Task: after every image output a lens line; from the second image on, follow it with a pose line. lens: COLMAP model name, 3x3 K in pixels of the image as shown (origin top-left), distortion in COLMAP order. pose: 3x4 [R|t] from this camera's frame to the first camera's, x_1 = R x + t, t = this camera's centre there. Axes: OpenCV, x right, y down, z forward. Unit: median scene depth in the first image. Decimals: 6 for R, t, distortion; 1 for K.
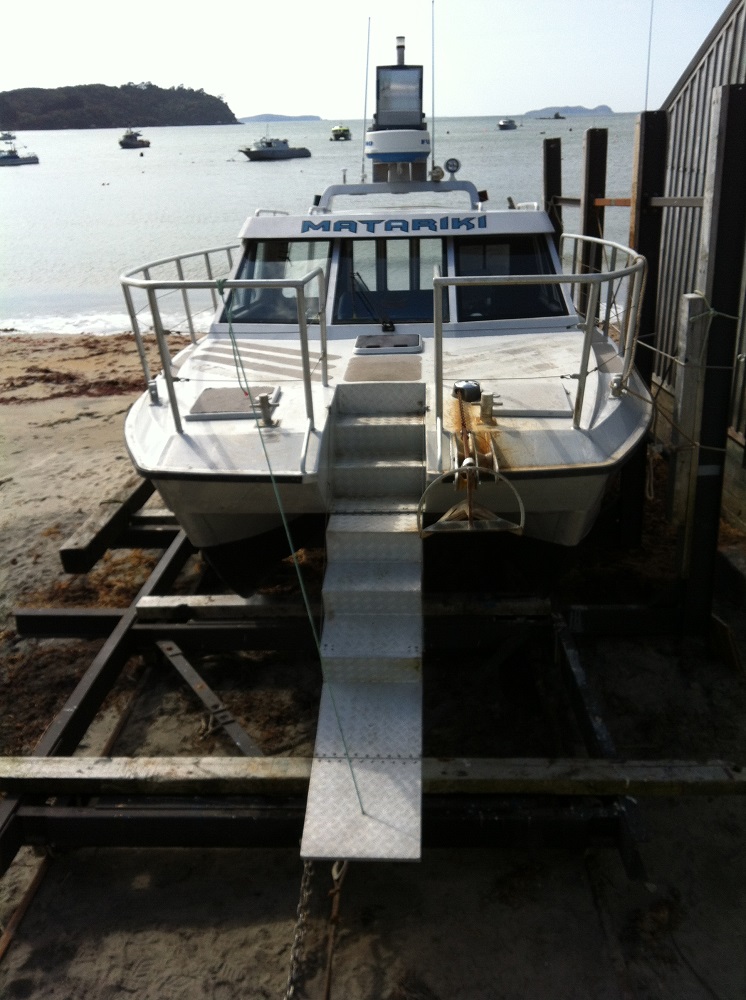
lens RADIAL K [[935.7, 0, 373.0], [0, 935.7, 500.0], [0, 0, 1]] dist [0.089368, -0.158435]
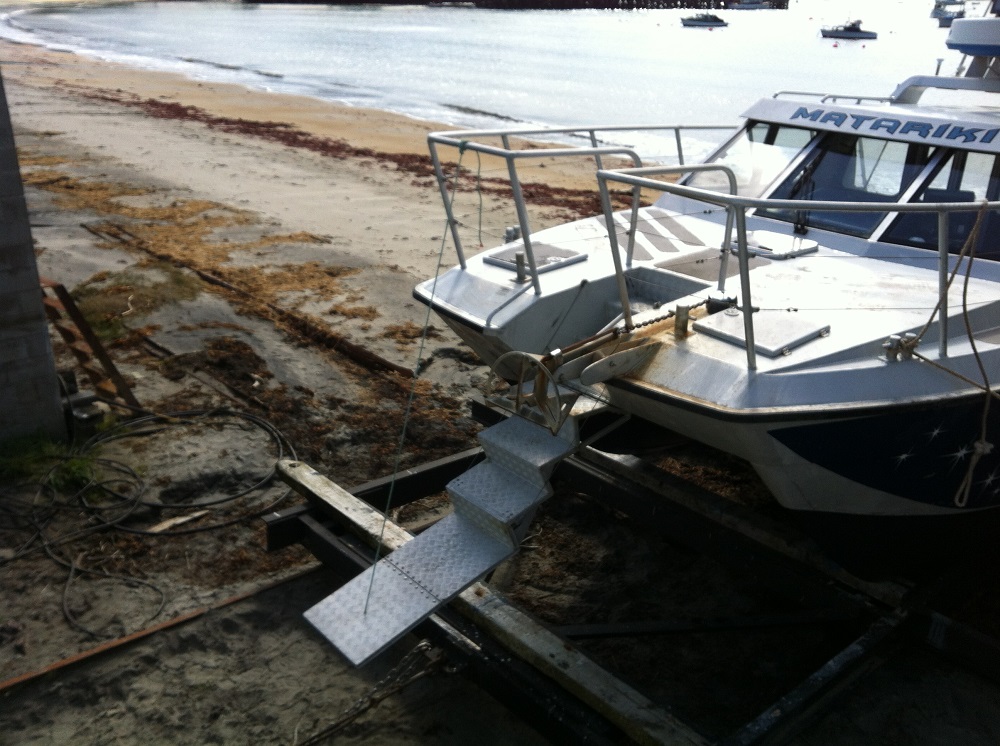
lens RADIAL K [[929.5, 0, 500.0], [0, 929.5, 373.0], [0, 0, 1]] dist [0.081982, -0.176391]
pose [[0.694528, 0.308636, -0.649904, 0.419508], [-0.298309, 0.945542, 0.130241, -0.077826], [0.654708, 0.103416, 0.748774, 0.125637]]
